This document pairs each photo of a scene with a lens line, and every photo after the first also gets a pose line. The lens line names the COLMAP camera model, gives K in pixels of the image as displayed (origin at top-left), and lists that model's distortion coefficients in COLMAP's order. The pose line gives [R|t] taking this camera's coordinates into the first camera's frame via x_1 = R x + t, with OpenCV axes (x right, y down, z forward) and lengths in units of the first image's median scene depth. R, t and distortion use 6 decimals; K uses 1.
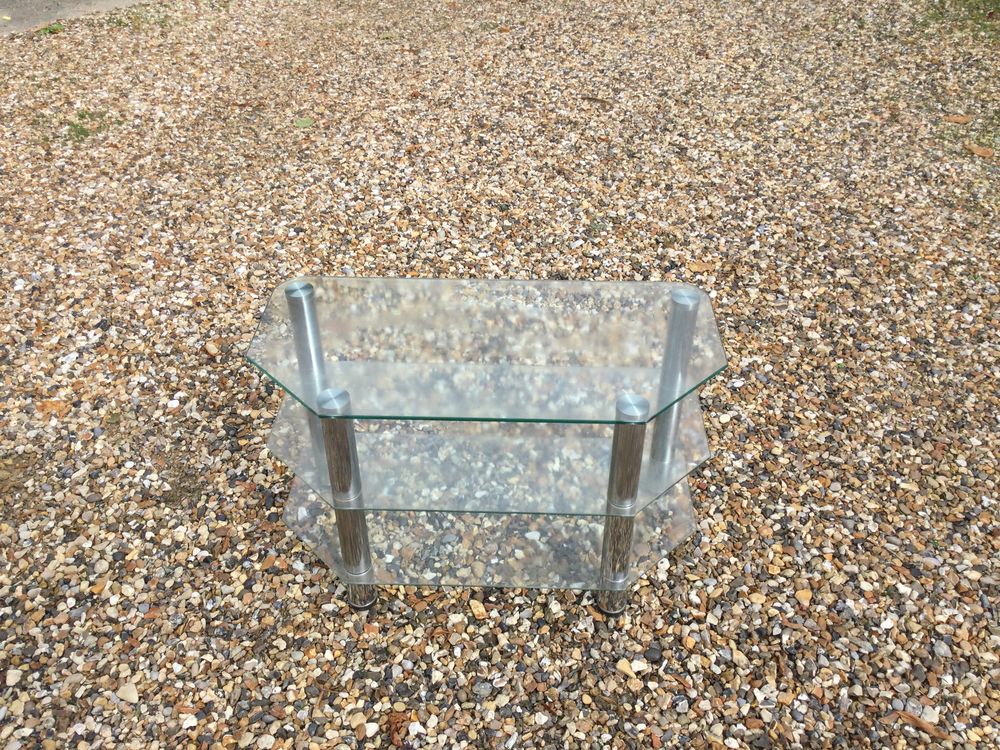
lens RADIAL K [[886.3, 0, 500.0], [0, 886.3, 375.0], [0, 0, 1]] dist [0.065066, -0.112112]
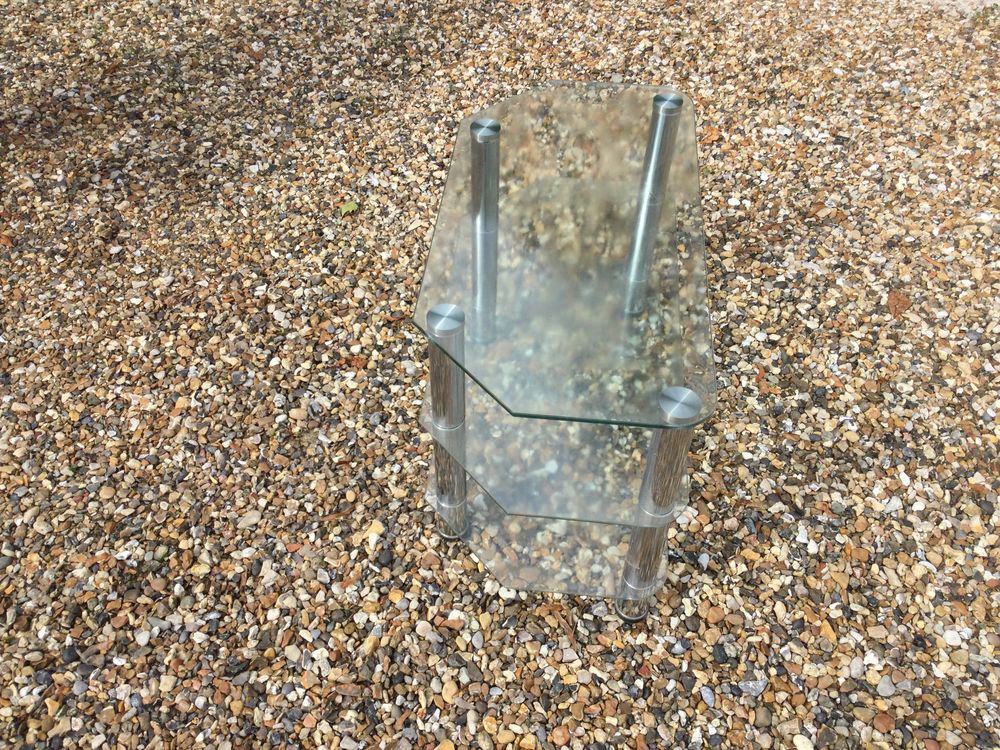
lens RADIAL K [[886.3, 0, 500.0], [0, 886.3, 375.0], [0, 0, 1]] dist [0.065066, -0.112112]
pose [[-0.058024, 0.736042, -0.674444, 0.548187], [-0.634263, 0.494531, 0.594265, -0.346880], [0.770937, 0.462256, 0.438149, 0.497460]]
